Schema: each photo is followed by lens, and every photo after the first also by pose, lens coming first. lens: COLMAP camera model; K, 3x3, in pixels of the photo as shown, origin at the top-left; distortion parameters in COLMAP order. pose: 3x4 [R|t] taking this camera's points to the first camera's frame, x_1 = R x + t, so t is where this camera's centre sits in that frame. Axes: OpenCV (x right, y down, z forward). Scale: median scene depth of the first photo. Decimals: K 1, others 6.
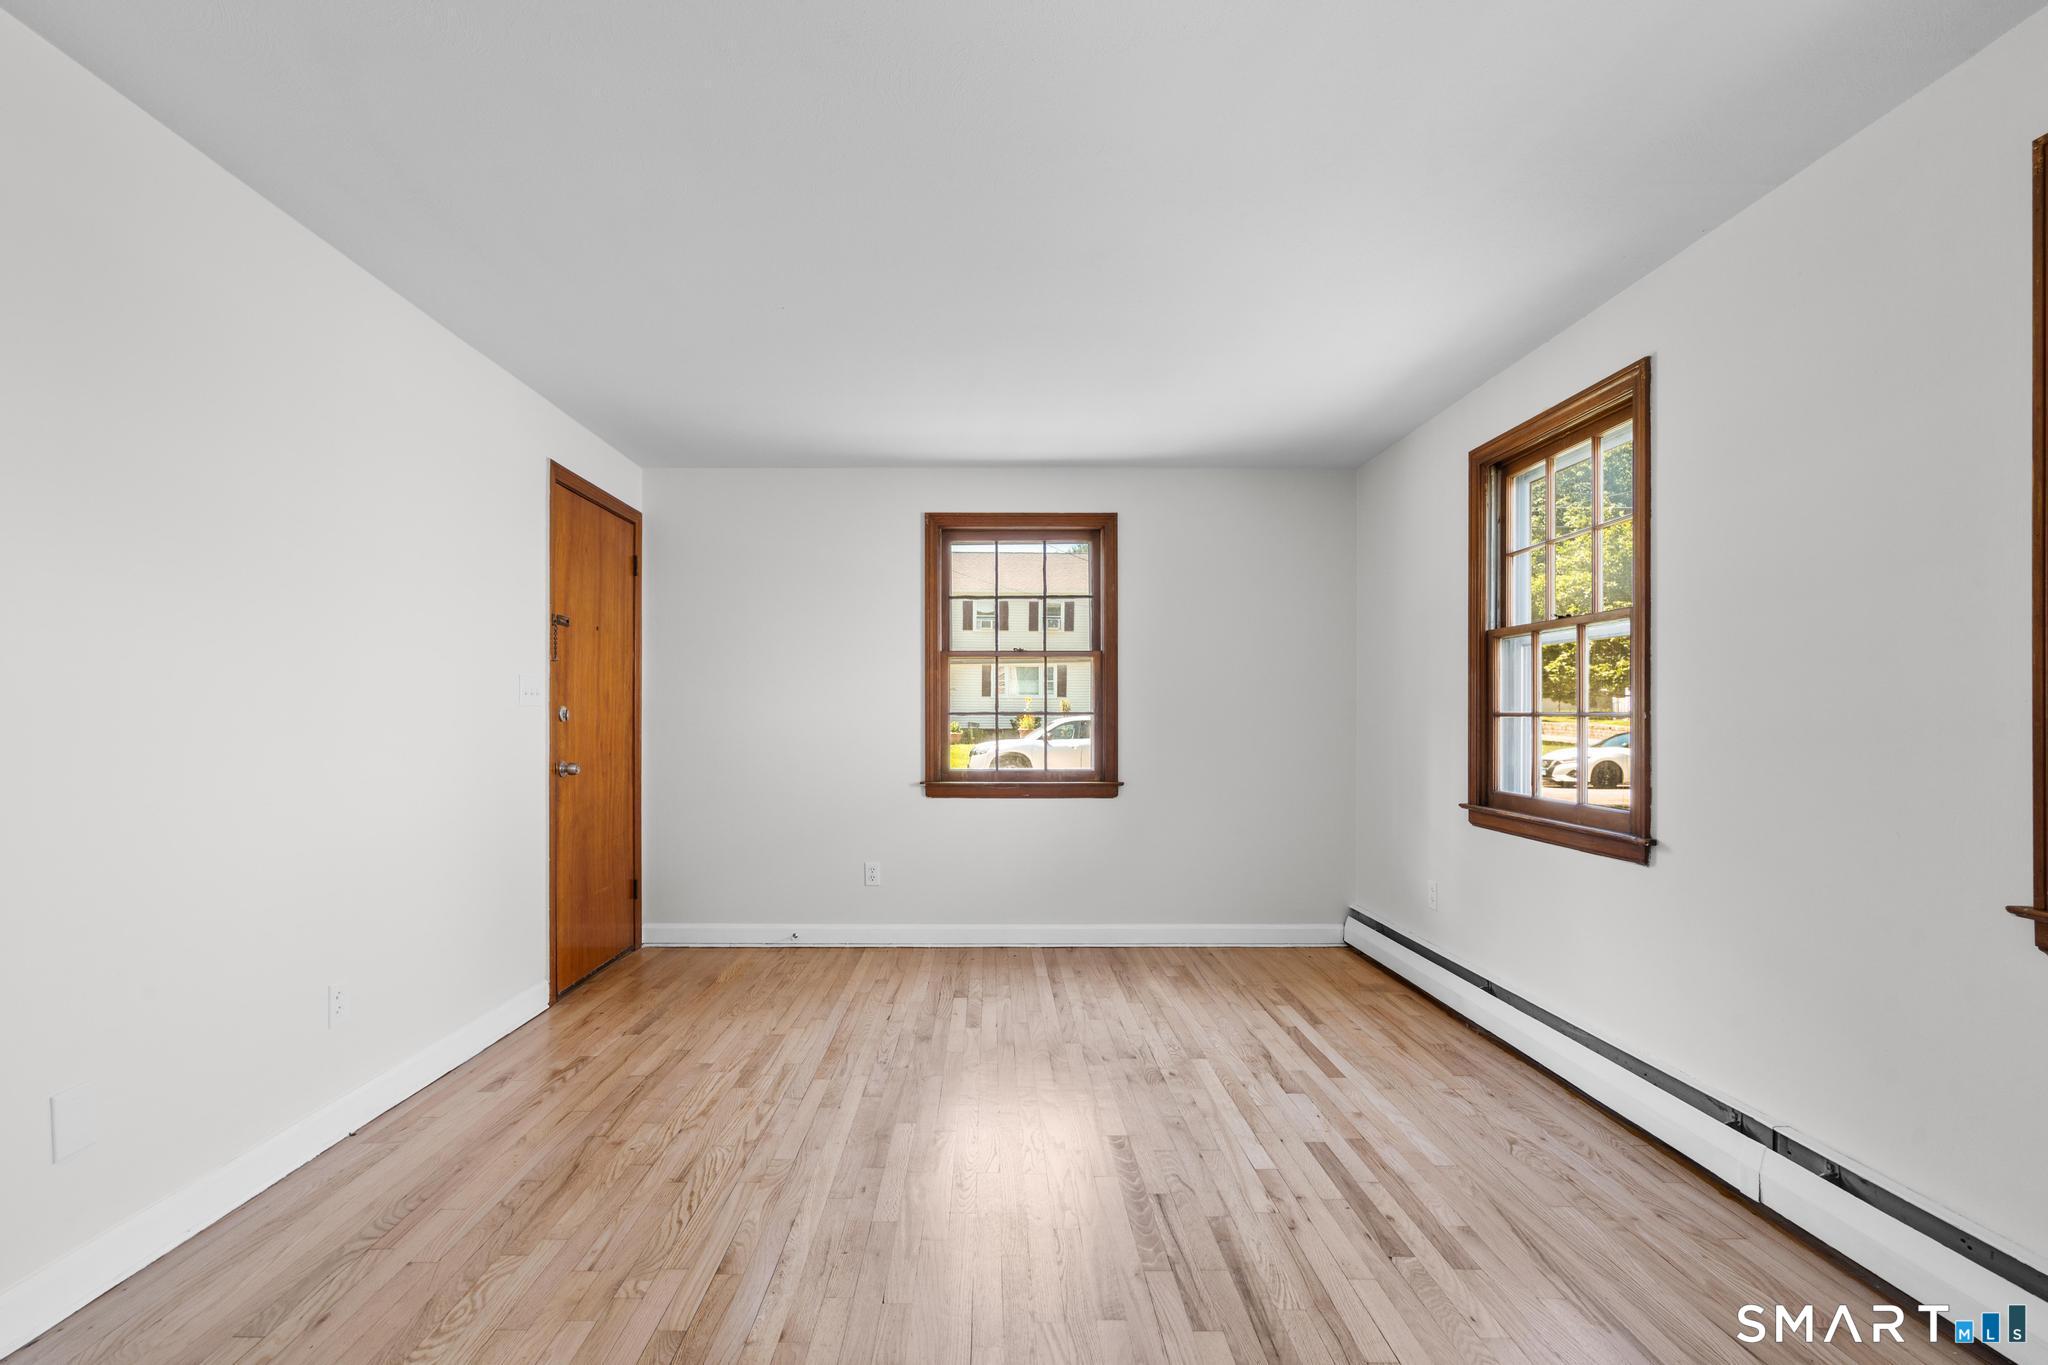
lens RADIAL K [[931.6, 0, 1006.3], [0, 931.6, 720.4], [0, 0, 1]] dist [-0.015000, 0.011488]
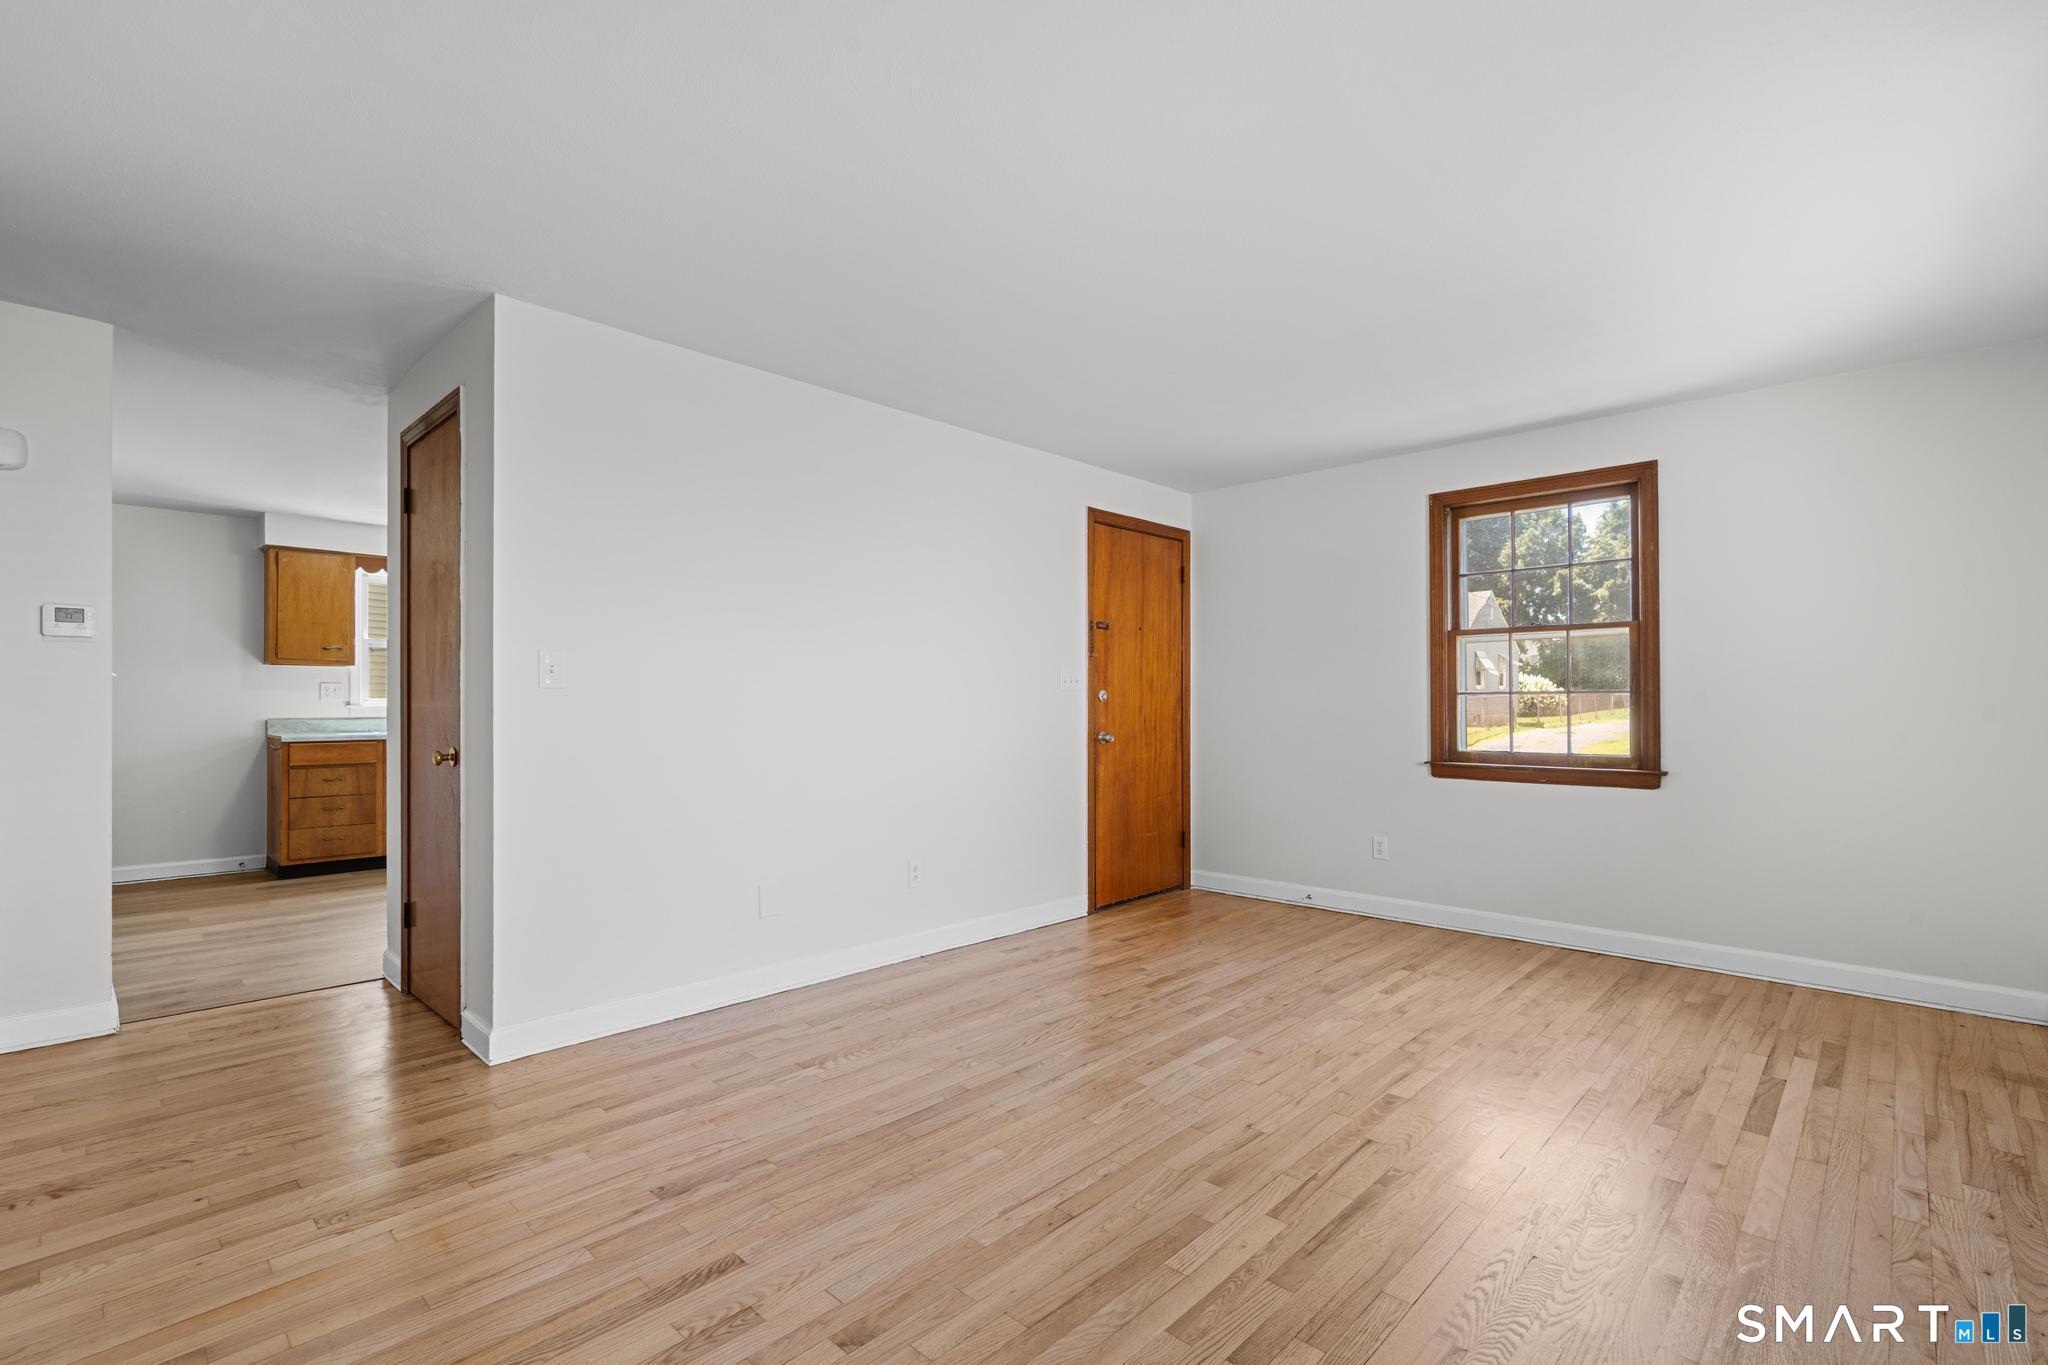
lens RADIAL K [[939.9, 0, 1037.9], [0, 939.9, 691.2], [0, 0, 1]] dist [-0.001481, 0.000782]
pose [[0.723566, -0.009744, -0.690187, 0.378267], [0.001360, 0.999919, -0.012691, 0.003098], [0.690254, 0.008244, 0.723520, -0.032475]]
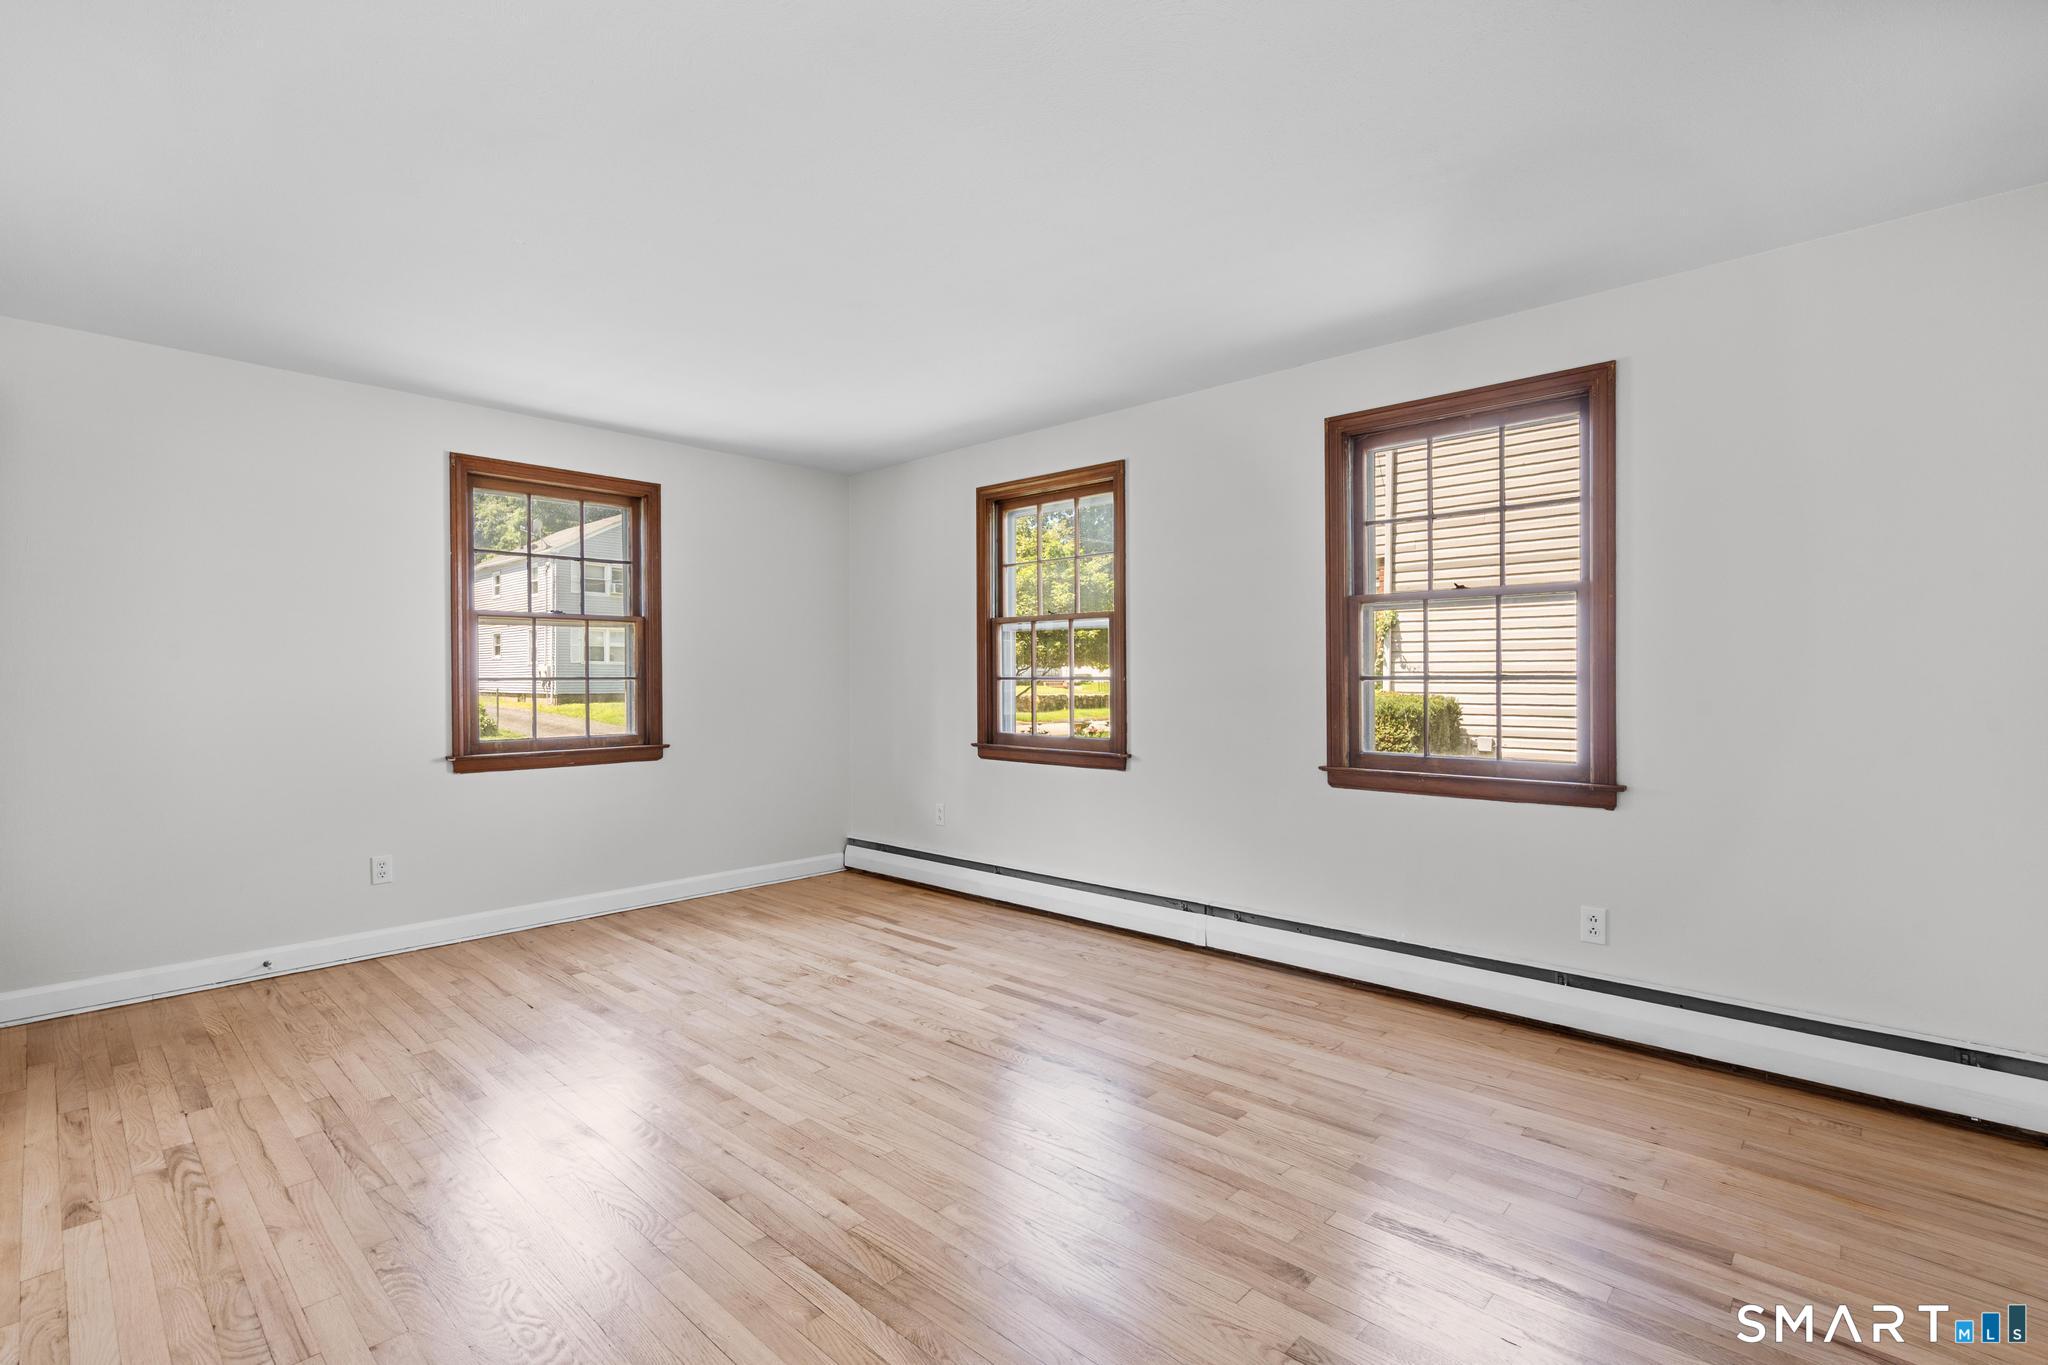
lens RADIAL K [[915.8, 0, 1030.0], [0, 915.8, 680.0], [0, 0, 1]] dist [-0.001476, 0.000615]
pose [[0.690588, -0.005431, 0.723228, -0.415663], [0.007132, 0.999974, 0.000699, -0.004130], [-0.723213, 0.004675, 0.690609, 0.002997]]
